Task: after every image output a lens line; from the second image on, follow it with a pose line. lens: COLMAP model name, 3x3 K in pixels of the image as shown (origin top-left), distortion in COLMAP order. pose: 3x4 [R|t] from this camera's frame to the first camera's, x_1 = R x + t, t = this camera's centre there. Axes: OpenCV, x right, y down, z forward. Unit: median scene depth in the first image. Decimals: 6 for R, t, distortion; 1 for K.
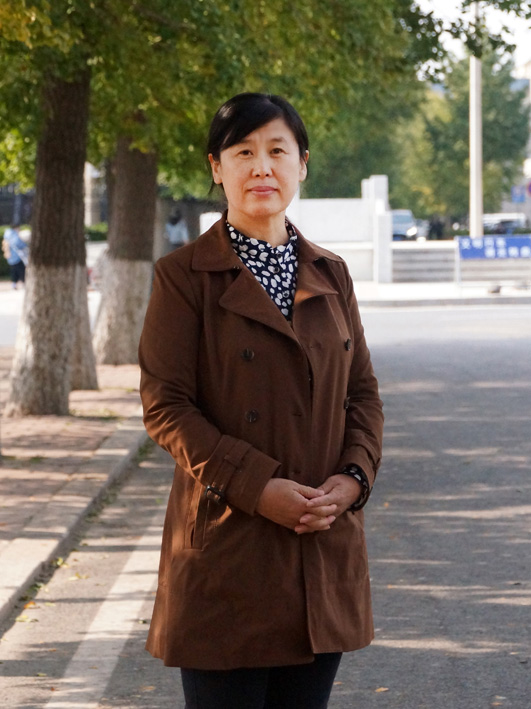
lens RADIAL K [[2810.7, 0, 265.5], [0, 2810.7, 354.5], [0, 0, 1]] dist [0.722006, -2.362484]
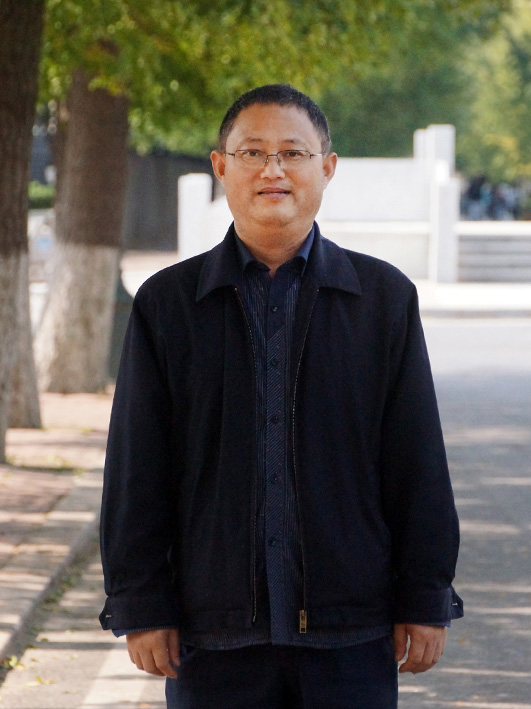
lens RADIAL K [[4678.3, 0, 265.5], [0, 4678.3, 354.5], [0, 0, 1]] dist [2.400792, 11.068564]
pose [[0.999662, 0.023981, 0.010015, -0.018733], [-0.023939, 0.999704, -0.004345, -0.002855], [-0.010116, 0.004103, 0.999940, -0.216854]]
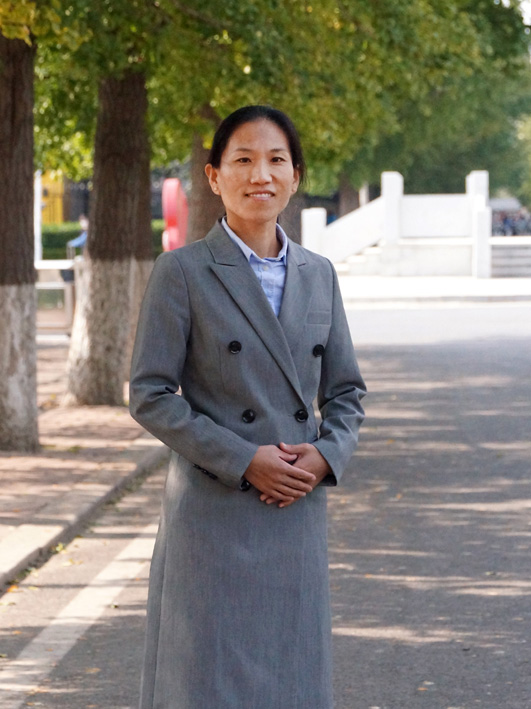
lens RADIAL K [[2810.7, 0, 265.5], [0, 2810.7, 354.5], [0, 0, 1]] dist [0.722006, -2.362484]
pose [[0.995749, 0.006799, -0.091860, 0.084532], [-0.006734, 0.999977, 0.001017, 0.001628], [0.091865, -0.000394, 0.995771, -0.009946]]
